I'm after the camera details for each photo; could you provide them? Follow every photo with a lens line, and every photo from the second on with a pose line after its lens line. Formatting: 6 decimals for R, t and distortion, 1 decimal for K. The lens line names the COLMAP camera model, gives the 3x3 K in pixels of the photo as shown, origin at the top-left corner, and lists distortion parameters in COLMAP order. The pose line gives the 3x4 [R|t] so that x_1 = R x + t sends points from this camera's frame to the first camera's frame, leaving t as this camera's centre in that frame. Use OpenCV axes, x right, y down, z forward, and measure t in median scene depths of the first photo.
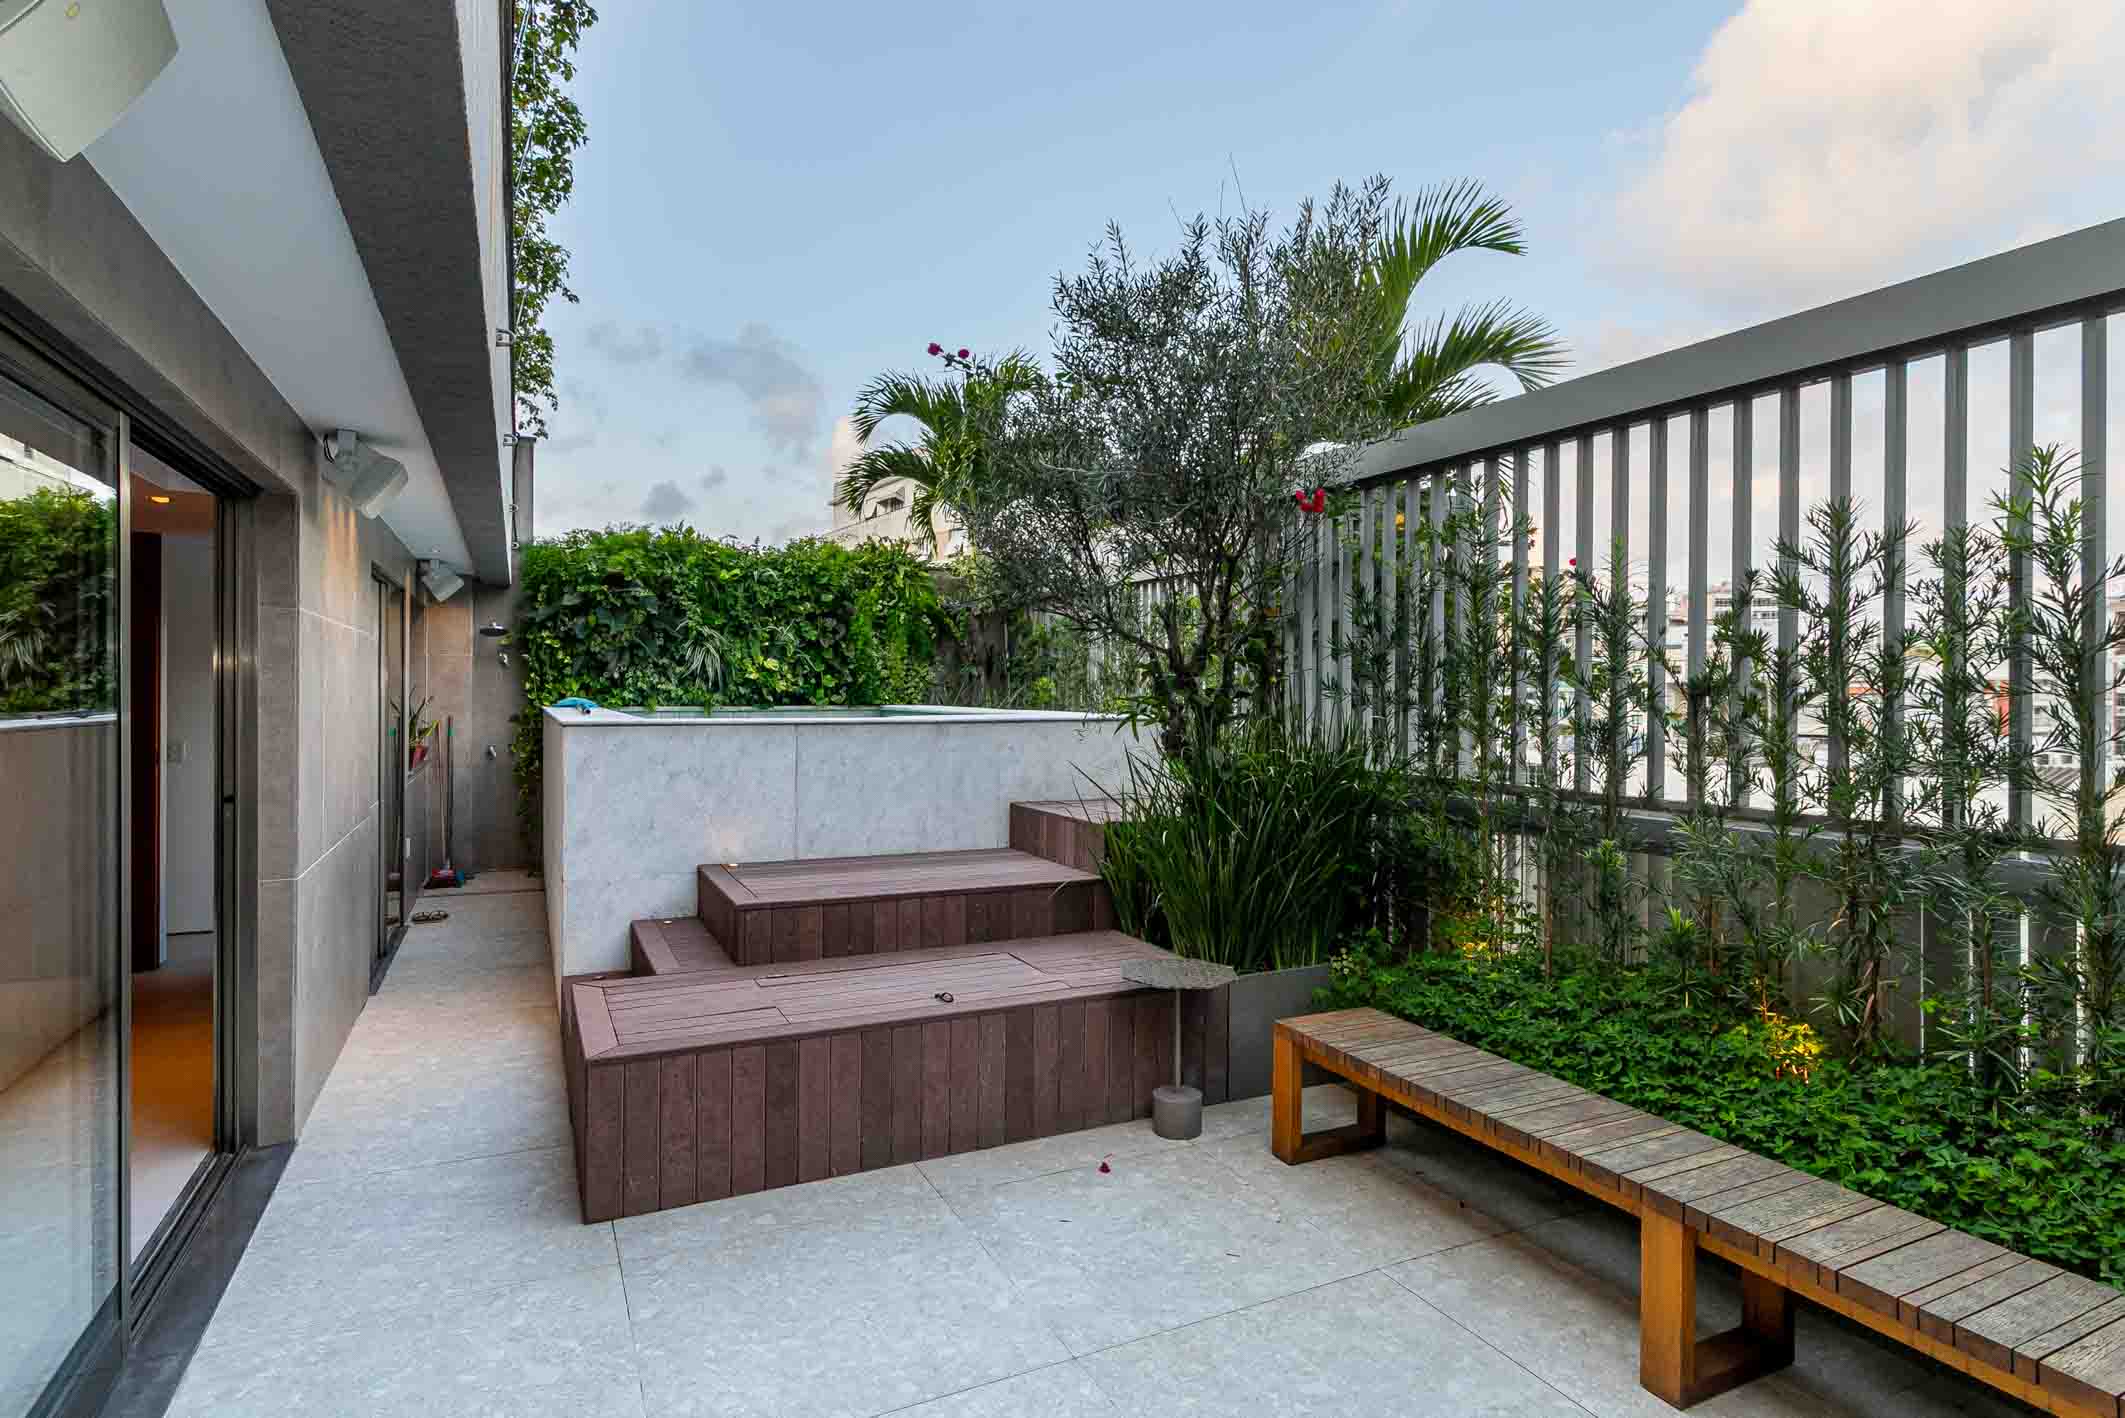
lens RADIAL K [[1095.4, 0, 1068.3], [0, 1095.4, 698.5], [0, 0, 1]] dist [0.001804, 0.000966]
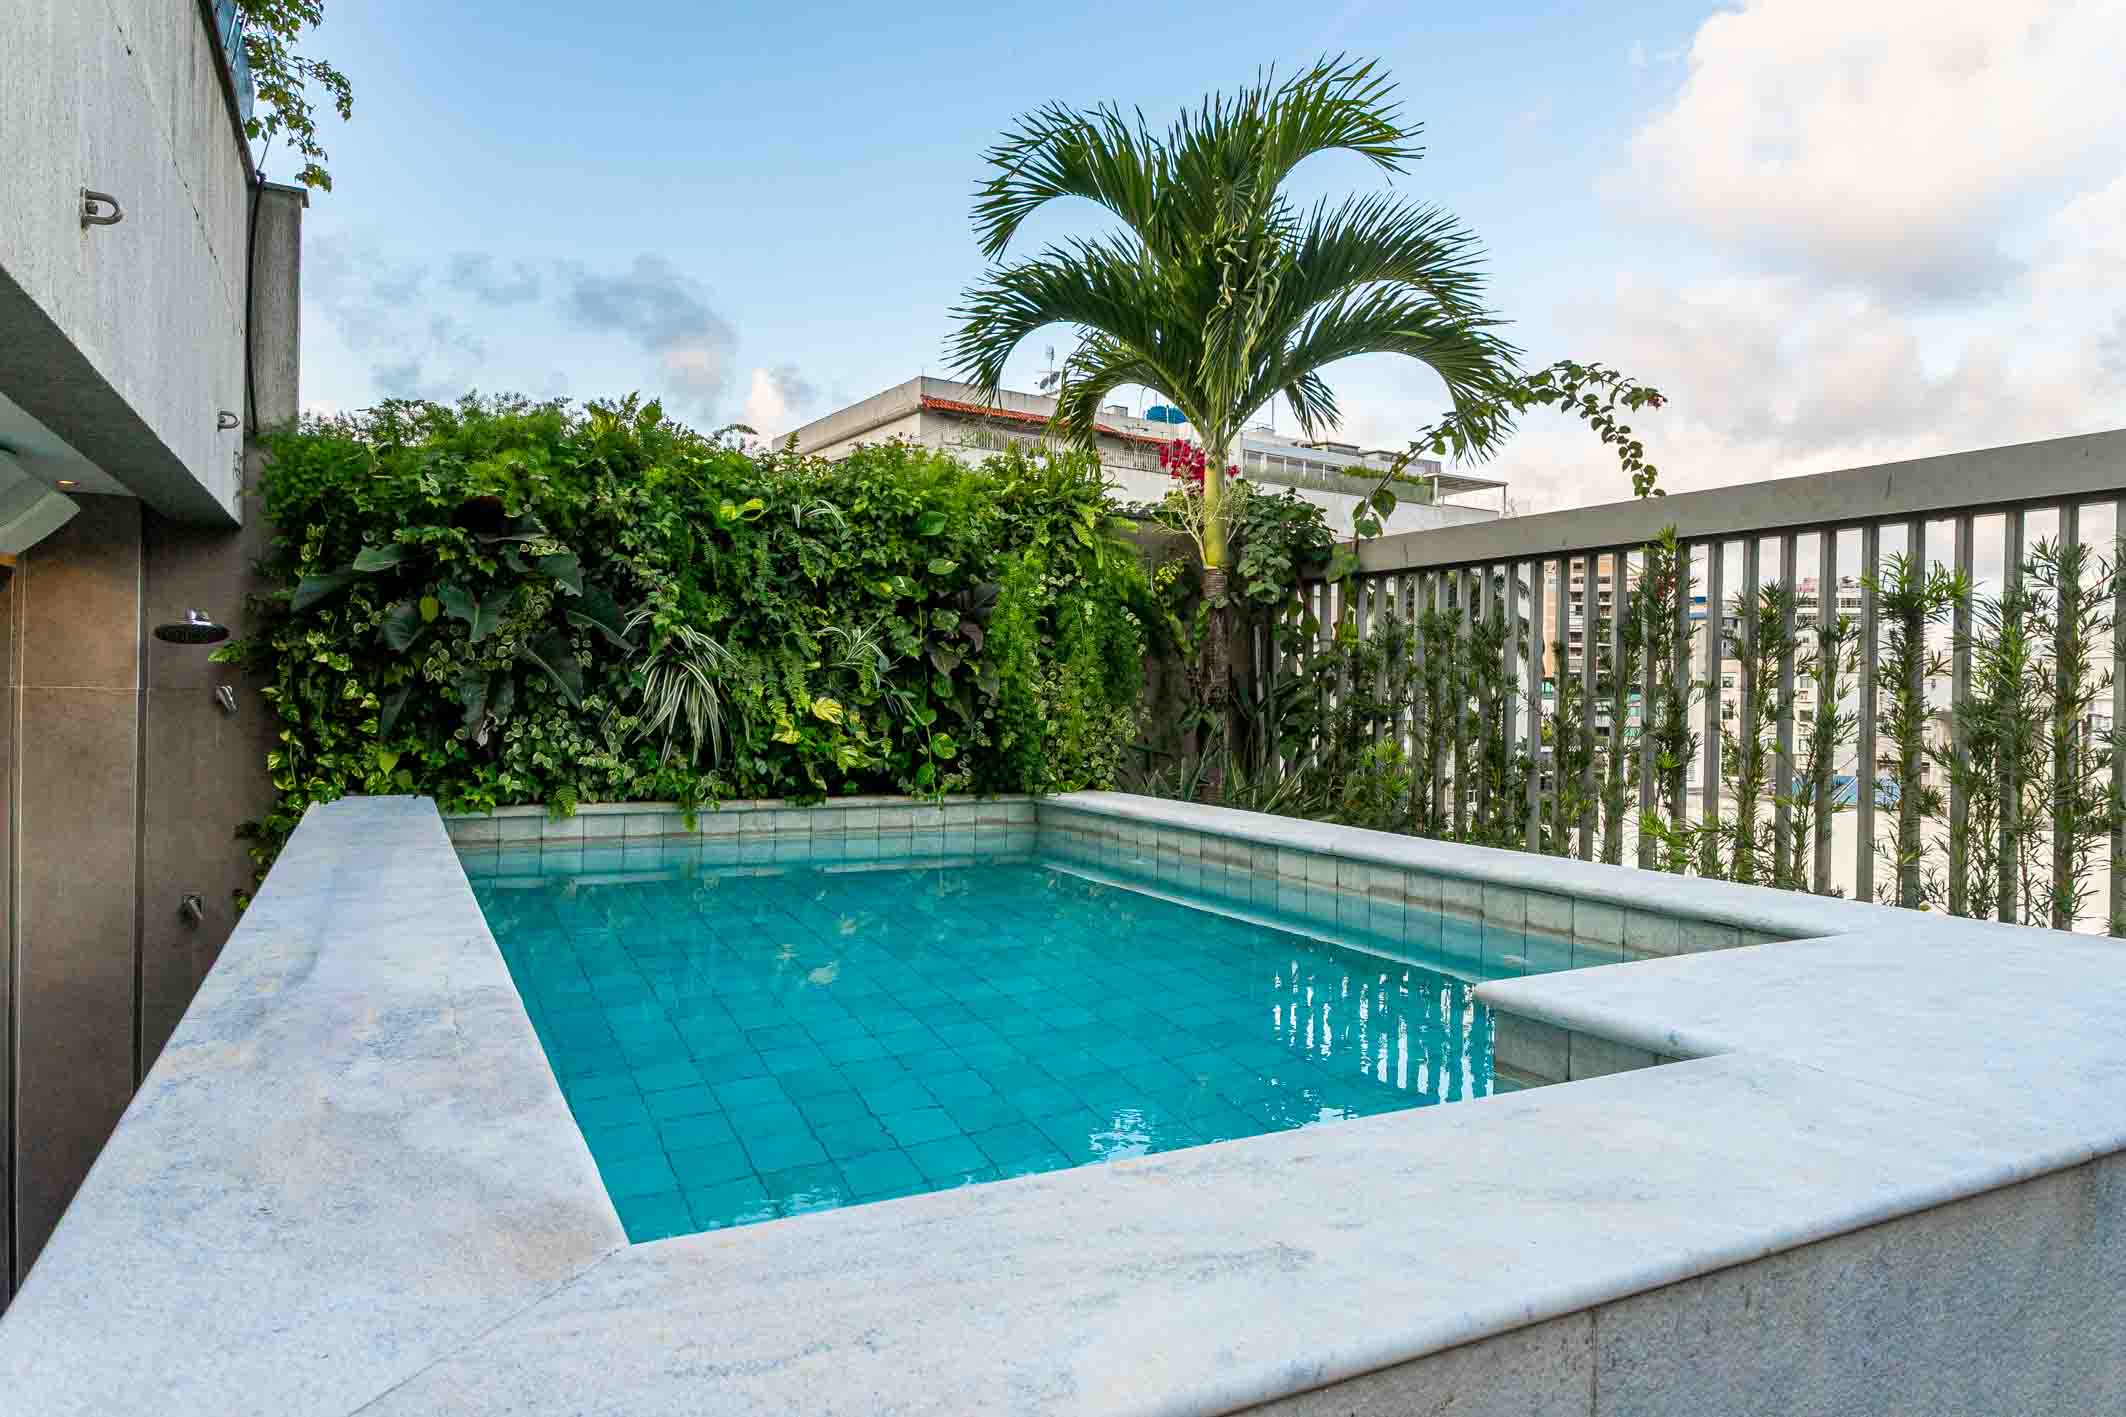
lens RADIAL K [[1287.8, 0, 1056.5], [0, 1287.8, 712.5], [0, 0, 1]] dist [-0.005628, -0.002882]
pose [[0.999477, 0.013051, 0.029572, -0.195749], [-0.013330, 0.999868, 0.009252, -0.037392], [-0.029447, -0.009642, 0.999520, 0.472014]]
